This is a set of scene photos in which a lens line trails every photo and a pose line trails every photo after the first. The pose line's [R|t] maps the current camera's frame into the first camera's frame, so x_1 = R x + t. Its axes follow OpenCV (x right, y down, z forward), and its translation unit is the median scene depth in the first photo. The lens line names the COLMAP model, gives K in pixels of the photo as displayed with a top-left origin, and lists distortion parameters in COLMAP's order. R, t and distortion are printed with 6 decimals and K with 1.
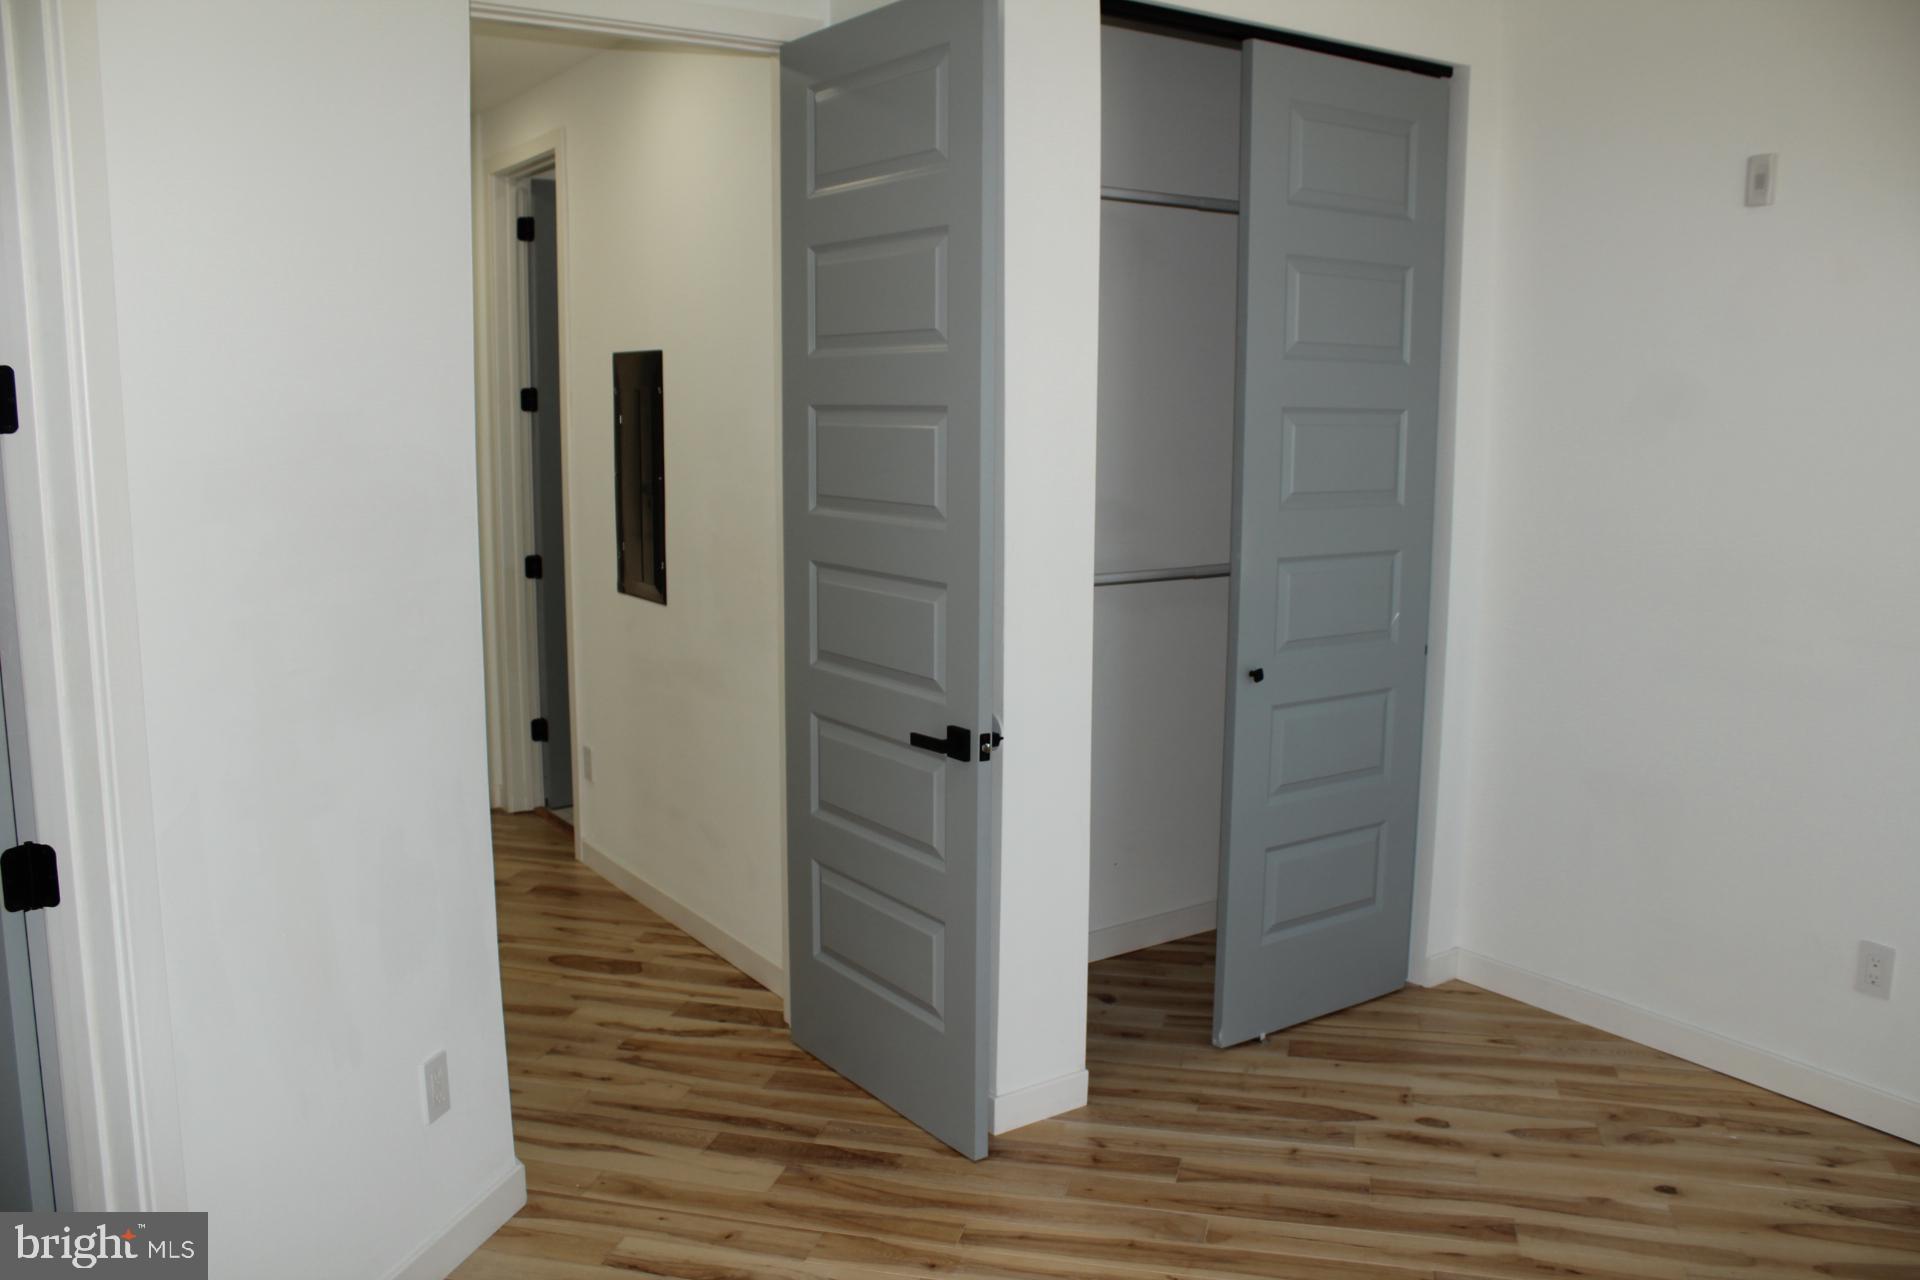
lens RADIAL K [[1592.3, 0, 952.0], [0, 1592.3, 632.6], [0, 0, 1]] dist [-0.163648, 0.141667]
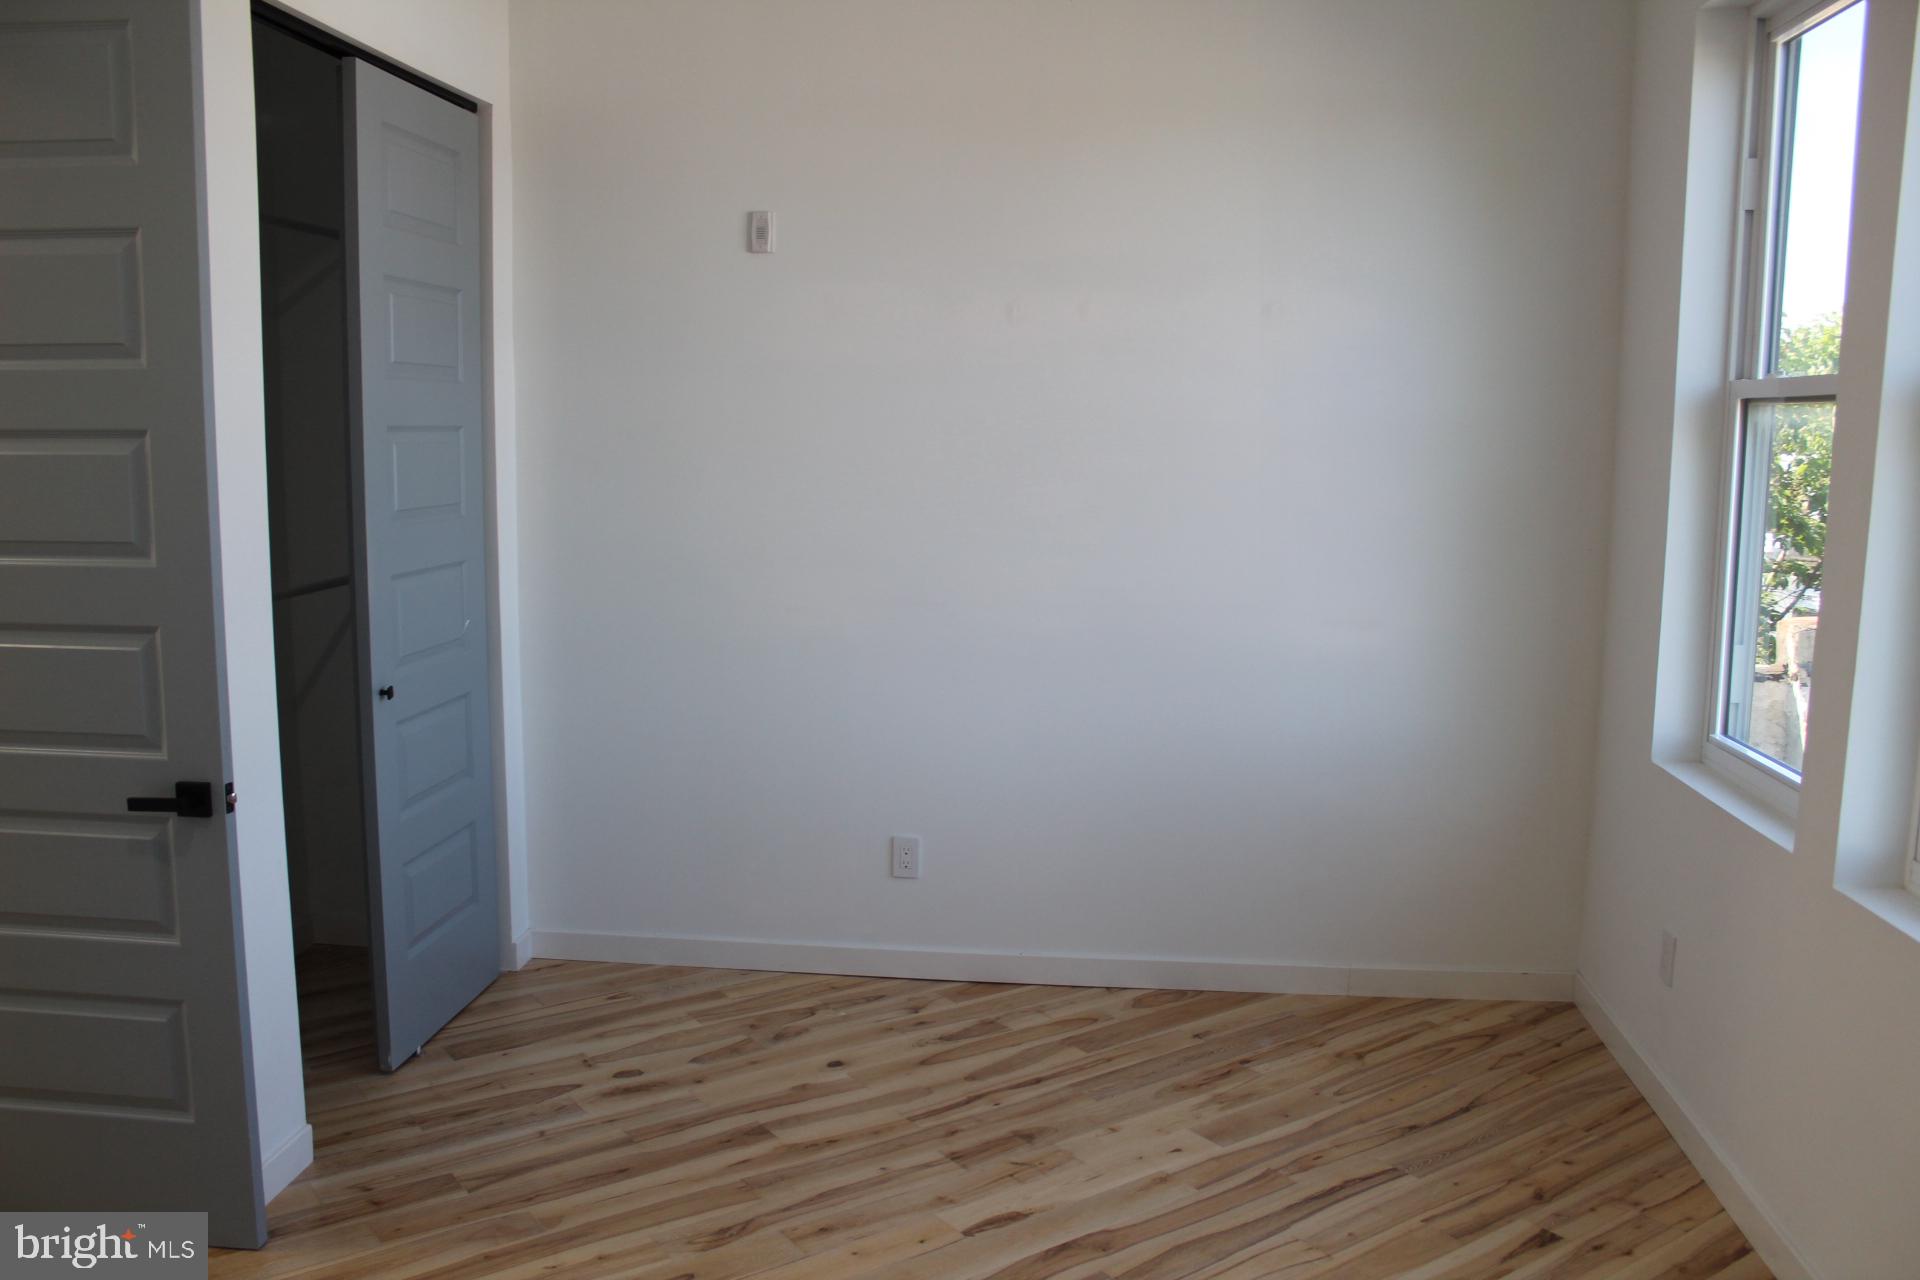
lens RADIAL K [[1592.3, 0, 962.0], [0, 1592.3, 641.9], [0, 0, 1]] dist [-0.163648, 0.141667]
pose [[0.647380, -0.101415, 0.755390, -0.344100], [0.103456, 0.993627, 0.044737, -0.013001], [-0.755113, 0.049188, 0.653747, 0.082408]]
